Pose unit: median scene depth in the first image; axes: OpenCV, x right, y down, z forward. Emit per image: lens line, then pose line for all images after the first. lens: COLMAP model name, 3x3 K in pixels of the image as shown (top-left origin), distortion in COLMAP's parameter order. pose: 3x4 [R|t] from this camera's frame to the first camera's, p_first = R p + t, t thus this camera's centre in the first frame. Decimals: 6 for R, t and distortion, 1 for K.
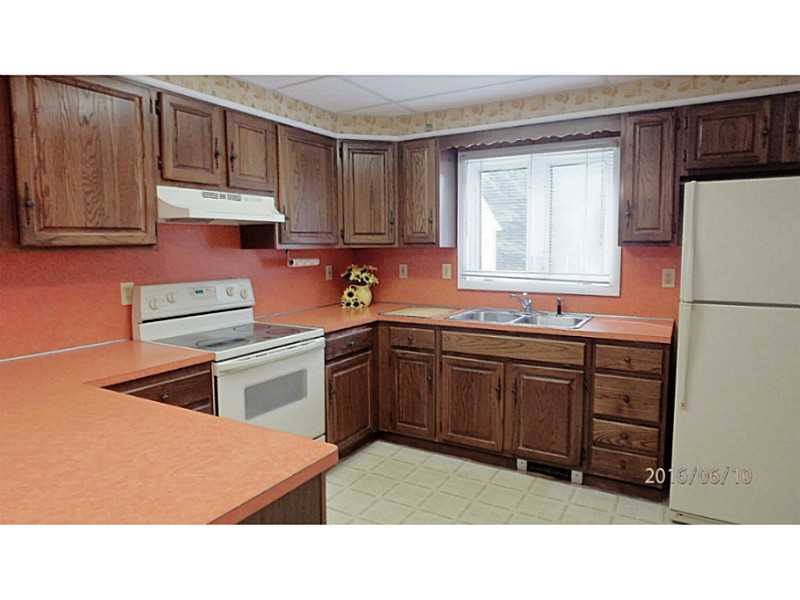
lens RADIAL K [[510.7, 0, 400.0], [0, 510.7, 300.0], [0, 0, 1]] dist [-0.015382, 0.003124]
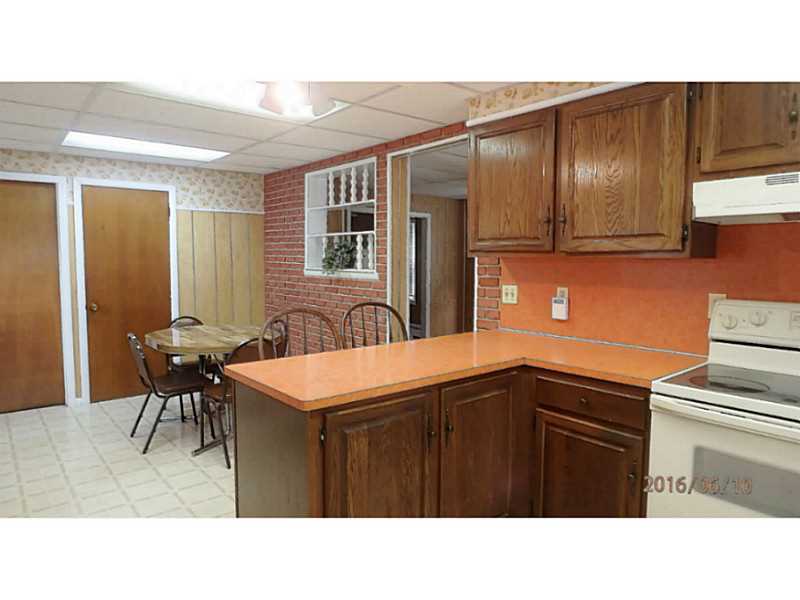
lens RADIAL K [[525.1, 0, 400.0], [0, 525.1, 300.0], [0, 0, 1]] dist [-0.006077, 0.004080]
pose [[-0.350647, 0.082531, -0.932864, 0.437552], [-0.098827, 0.987287, 0.124493, -0.071259], [0.931279, 0.135846, -0.338033, 0.688520]]
